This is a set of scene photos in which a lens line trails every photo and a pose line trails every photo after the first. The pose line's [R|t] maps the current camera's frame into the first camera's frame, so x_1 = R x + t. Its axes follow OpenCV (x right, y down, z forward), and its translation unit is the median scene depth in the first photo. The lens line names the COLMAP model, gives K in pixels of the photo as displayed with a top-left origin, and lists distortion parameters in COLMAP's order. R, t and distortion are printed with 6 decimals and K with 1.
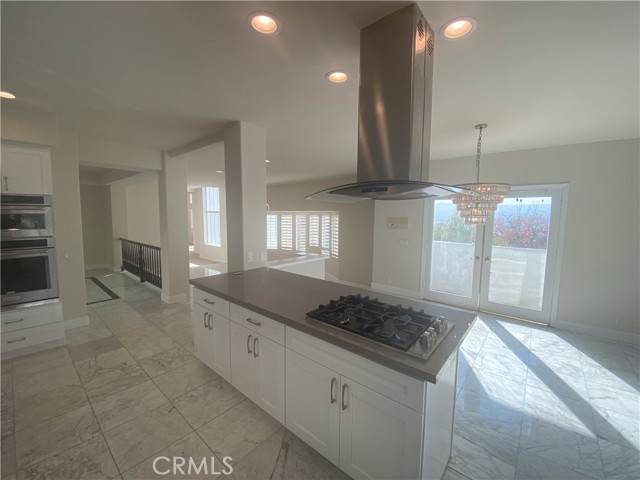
lens RADIAL K [[261.8, 0, 320.0], [0, 261.8, 240.0], [0, 0, 1]] dist [0.017930, -0.018715]
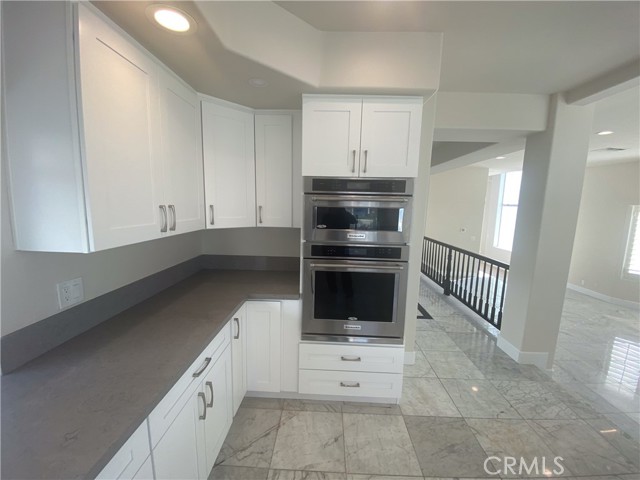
lens RADIAL K [[261.8, 0, 320.0], [0, 261.8, 240.0], [0, 0, 1]] dist [0.017930, -0.018715]
pose [[0.622062, 0.111339, -0.775011, -0.443426], [-0.091146, 0.993405, 0.069555, -0.032587], [0.777645, 0.027372, 0.628108, 0.291187]]
